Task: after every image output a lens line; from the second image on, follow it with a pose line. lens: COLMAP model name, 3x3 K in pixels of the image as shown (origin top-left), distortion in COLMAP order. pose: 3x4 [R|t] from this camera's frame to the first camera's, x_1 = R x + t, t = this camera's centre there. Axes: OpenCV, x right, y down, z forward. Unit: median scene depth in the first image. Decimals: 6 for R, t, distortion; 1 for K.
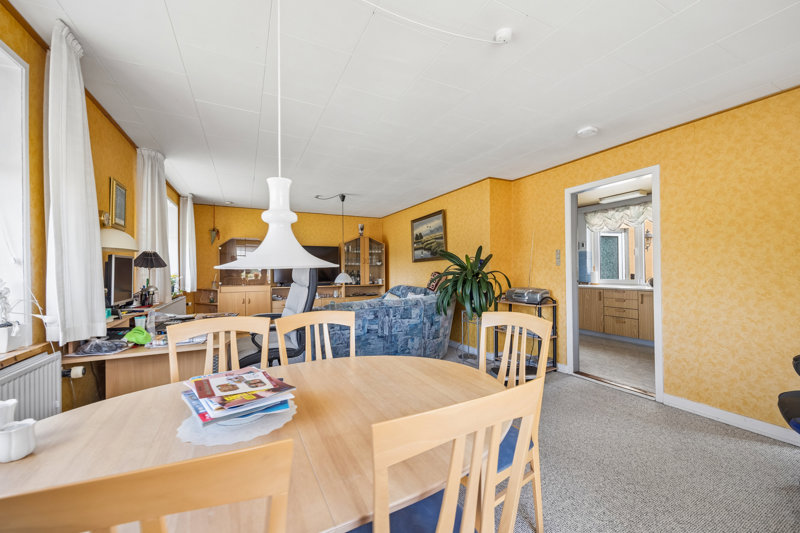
lens RADIAL K [[313.5, 0, 409.6], [0, 313.5, 268.3], [0, 0, 1]] dist [0.001174, -0.000353]
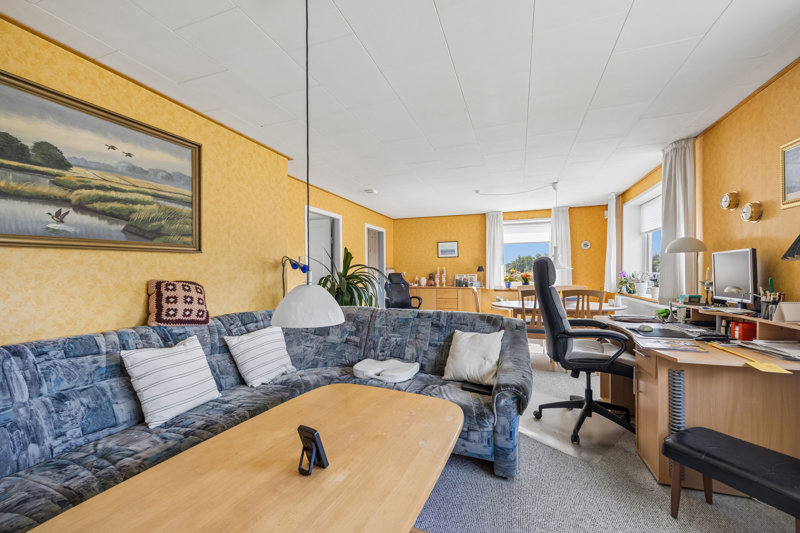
lens RADIAL K [[313.5, 0, 406.4], [0, 313.5, 267.7], [0, 0, 1]] dist [0.001174, -0.000353]
pose [[-0.675075, 0.022659, 0.737401, -0.397984], [0.009878, 0.999716, -0.021677, 0.005895], [-0.737683, -0.007349, -0.675107, 0.995126]]
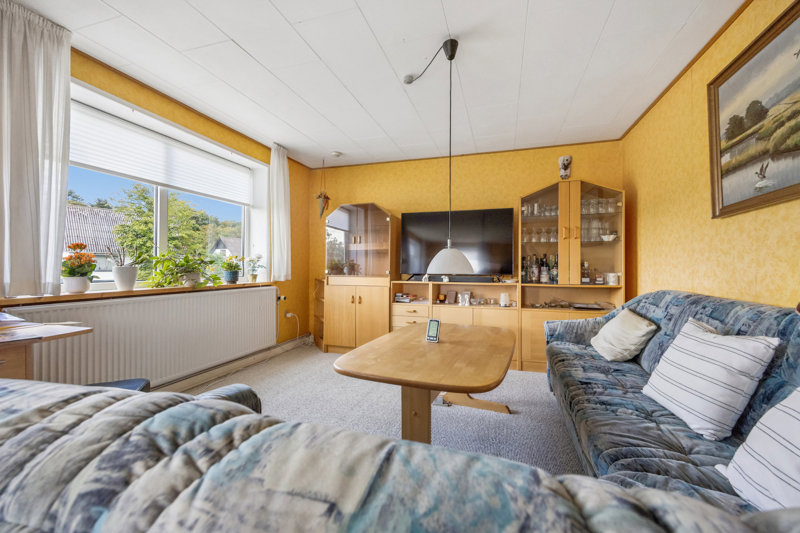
lens RADIAL K [[313.5, 0, 403.5], [0, 313.5, 266.3], [0, 0, 1]] dist [0.001174, -0.000353]
pose [[0.703109, 0.010440, -0.711006, 0.016492], [-0.008026, 0.999945, 0.006745, 0.030183], [0.711037, 0.000964, 0.703154, 0.624138]]
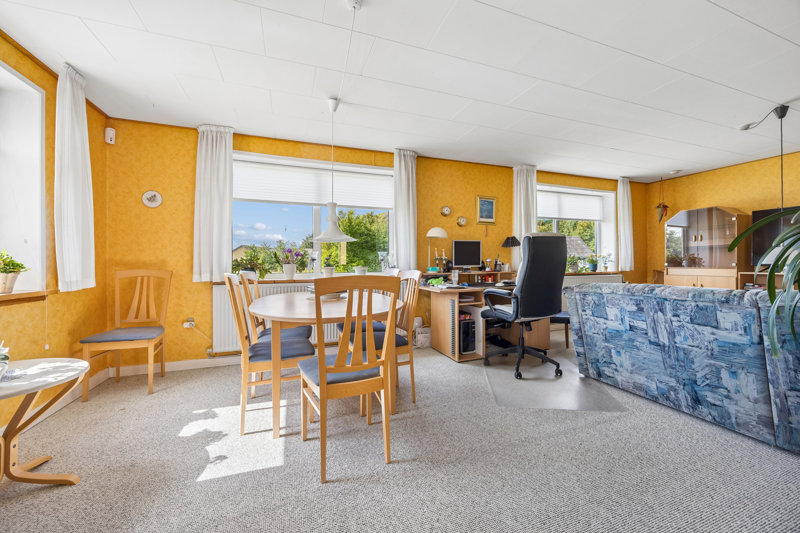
lens RADIAL K [[313.5, 0, 406.4], [0, 313.5, 260.6], [0, 0, 1]] dist [0.001174, -0.000353]
pose [[-0.119240, 0.003864, -0.992858, 0.376627], [0.008132, 0.999963, 0.002915, 0.028461], [0.992832, -0.007727, -0.119267, 0.364169]]
